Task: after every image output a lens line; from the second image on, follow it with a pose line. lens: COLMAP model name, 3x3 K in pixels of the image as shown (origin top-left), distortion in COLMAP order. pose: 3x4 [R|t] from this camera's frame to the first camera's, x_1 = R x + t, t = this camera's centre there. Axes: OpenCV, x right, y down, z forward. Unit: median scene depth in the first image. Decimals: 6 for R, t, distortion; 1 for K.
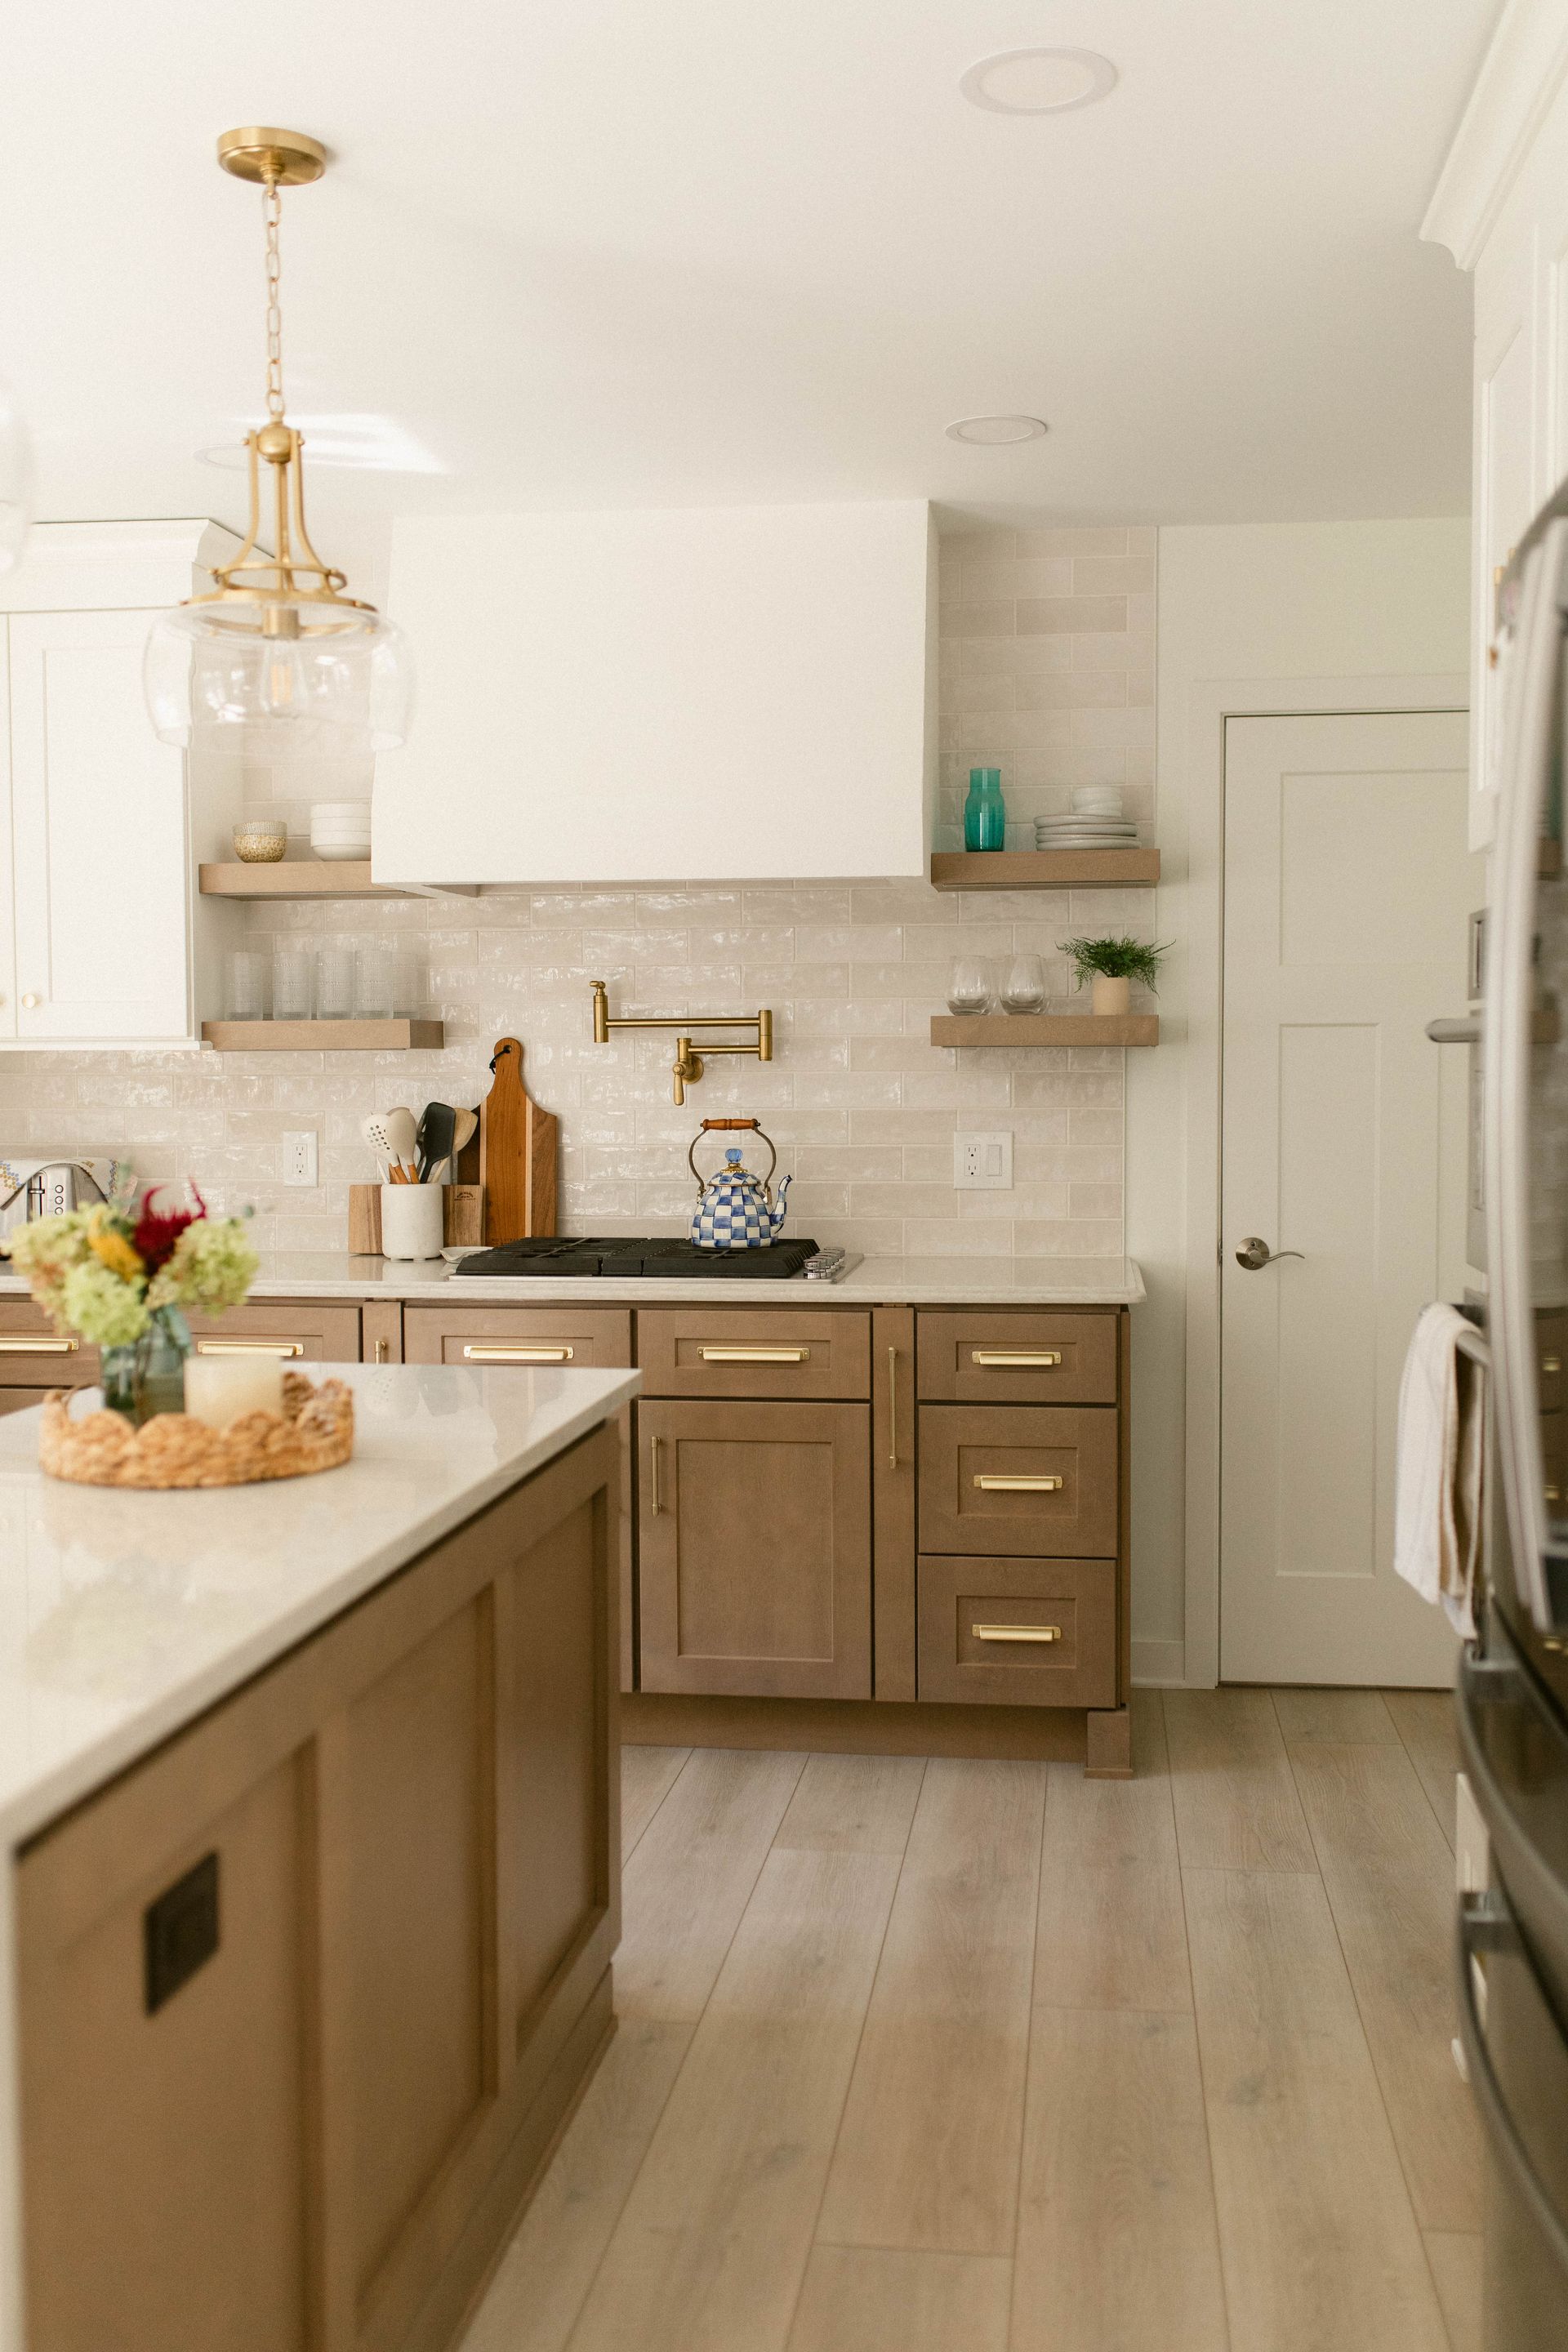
lens RADIAL K [[2235.0, 0, 783.1], [0, 2235.0, 1170.0], [0, 0, 1]] dist [0.009647, 0.000000]
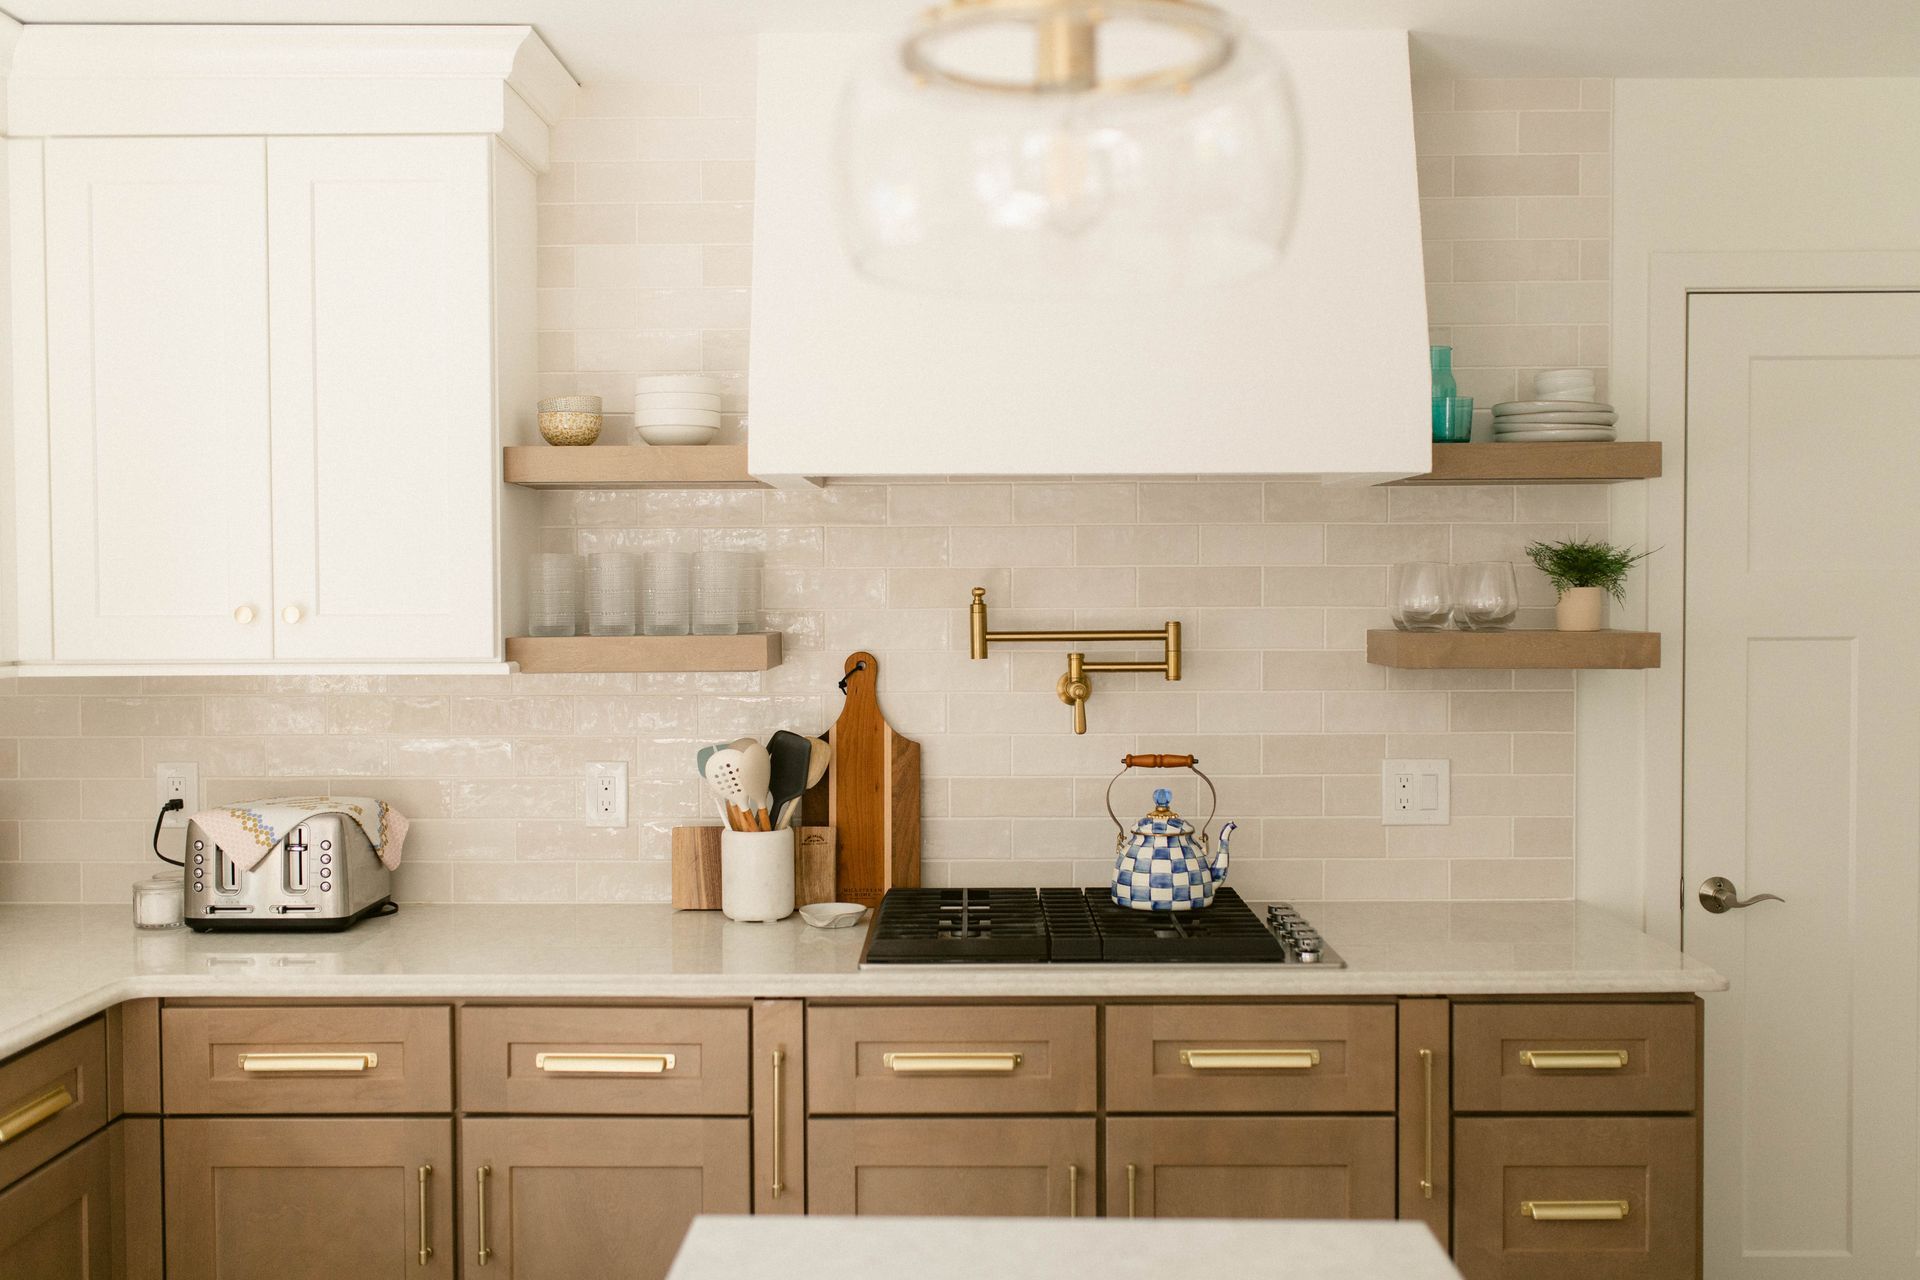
lens RADIAL K [[1824.5, 0, 962.9], [0, 1824.5, 643.7], [0, 0, 1]] dist [0.009647, 0.000000]
pose [[0.991880, -0.004239, 0.127109, -0.180238], [0.006808, 0.999781, -0.019786, -0.050291], [-0.126998, 0.020490, 0.991691, 0.315583]]
